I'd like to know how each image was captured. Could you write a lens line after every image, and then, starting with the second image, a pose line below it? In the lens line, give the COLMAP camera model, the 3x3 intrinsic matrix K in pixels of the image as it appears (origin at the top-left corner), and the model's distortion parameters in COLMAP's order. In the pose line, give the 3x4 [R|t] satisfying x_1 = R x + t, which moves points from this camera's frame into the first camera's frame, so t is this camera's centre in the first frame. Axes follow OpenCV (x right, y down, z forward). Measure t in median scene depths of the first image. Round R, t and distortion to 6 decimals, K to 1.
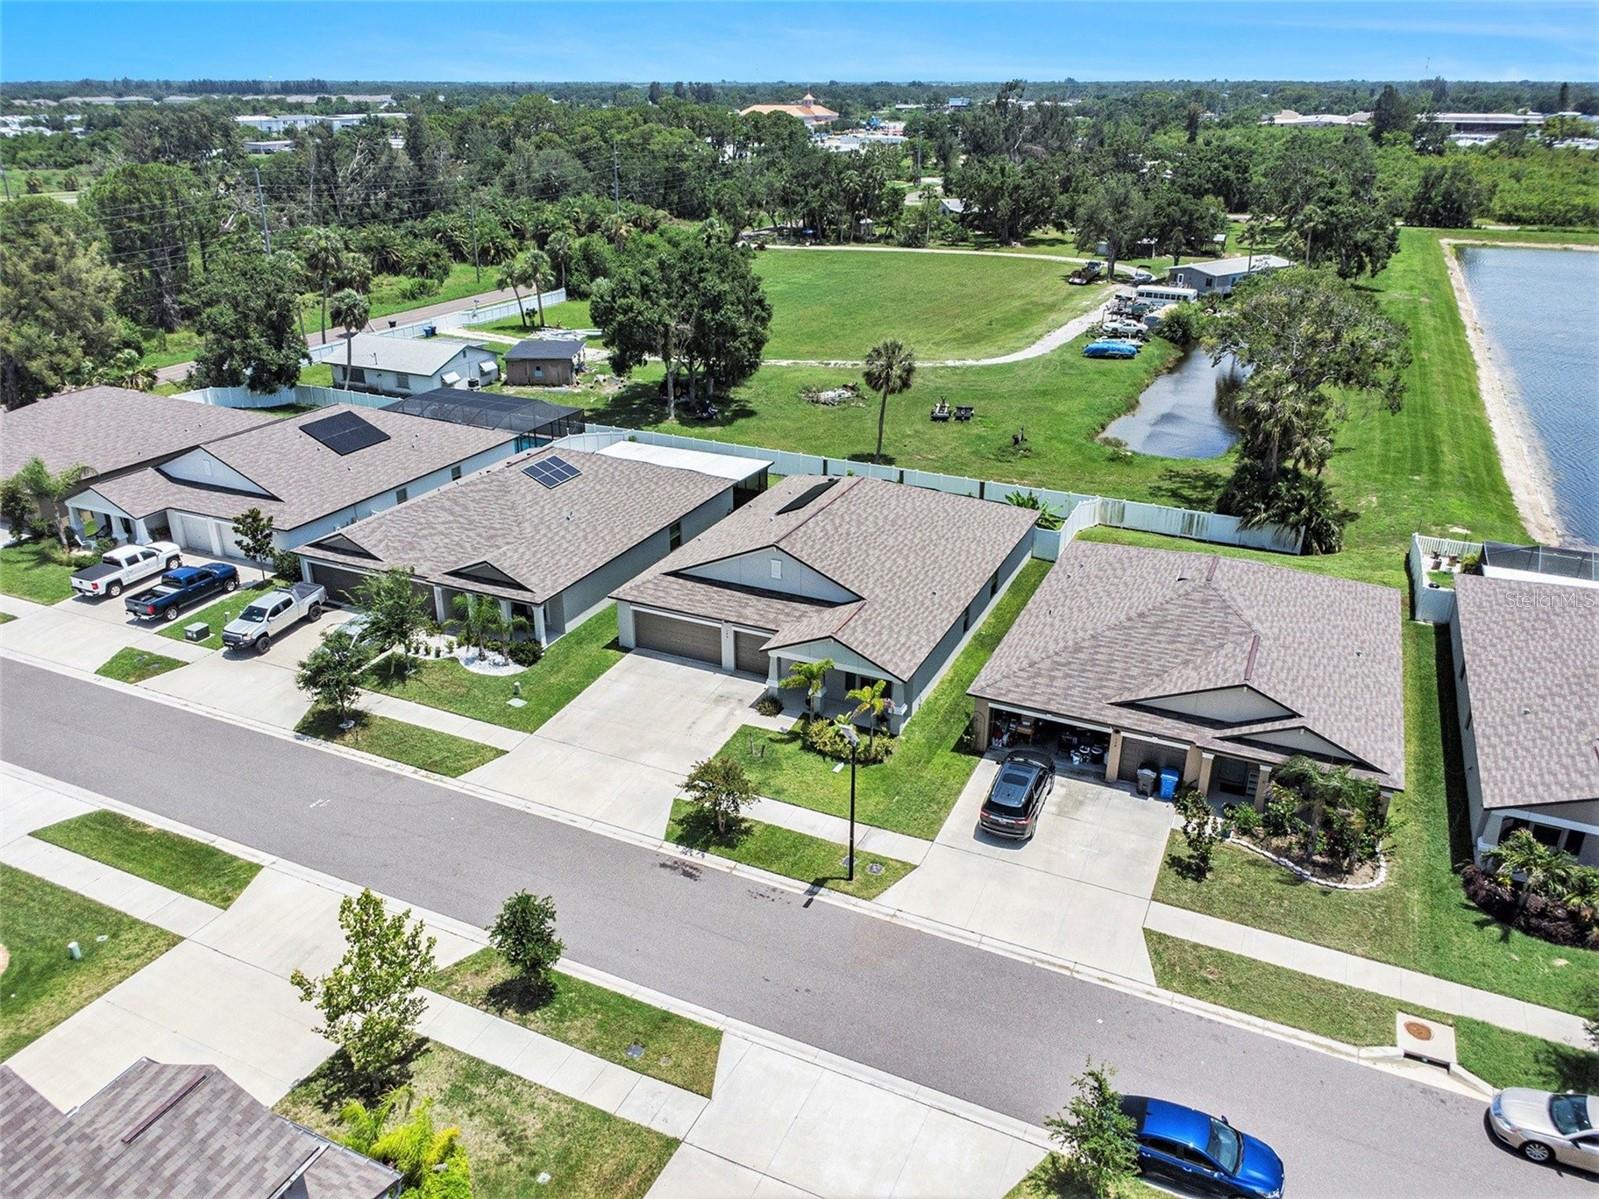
lens RADIAL K [[1156.3, 0, 799.5], [0, 1156.3, 599.5], [0, 0, 1]] dist [0.007545, 0.001784]
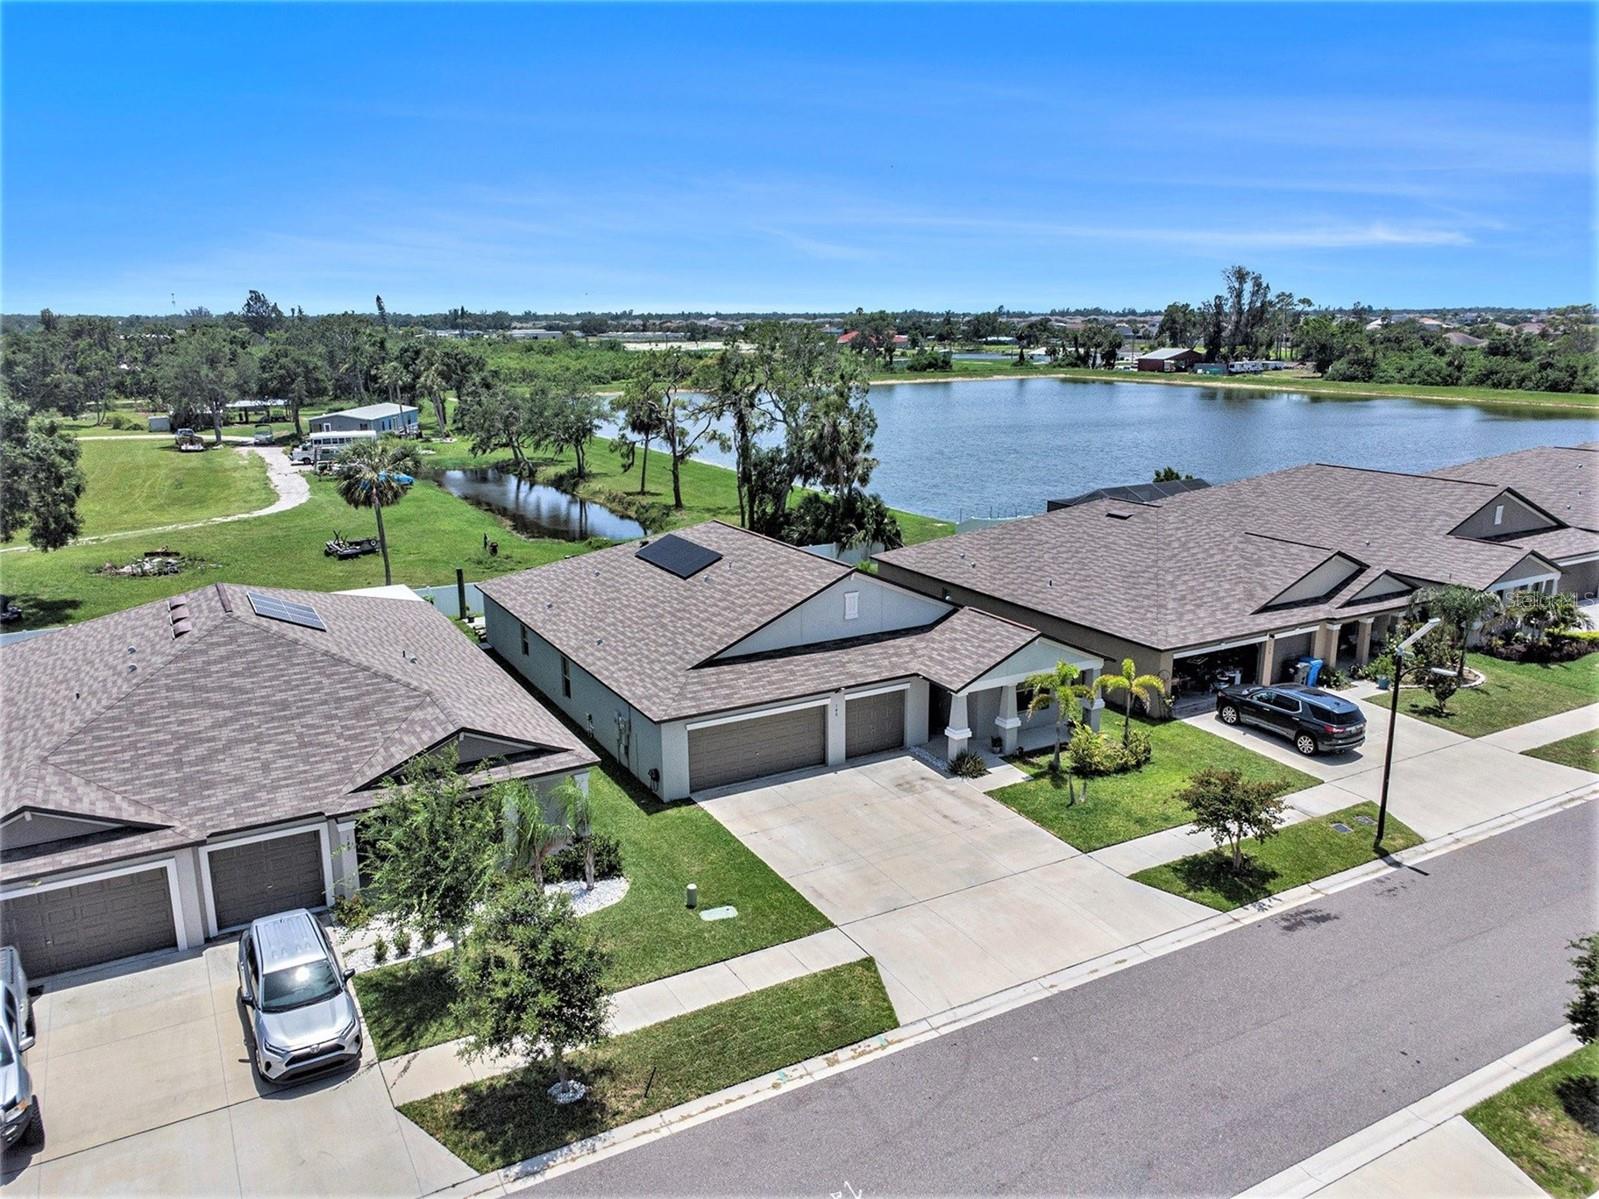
lens RADIAL K [[1156.3, 0, 799.5], [0, 1156.3, 599.5], [0, 0, 1]] dist [0.007545, 0.001784]
pose [[0.589280, -0.200748, 0.782591, -0.715707], [0.338172, 0.940991, -0.013259, -0.036636], [-0.733749, 0.272464, 0.622395, 0.673973]]
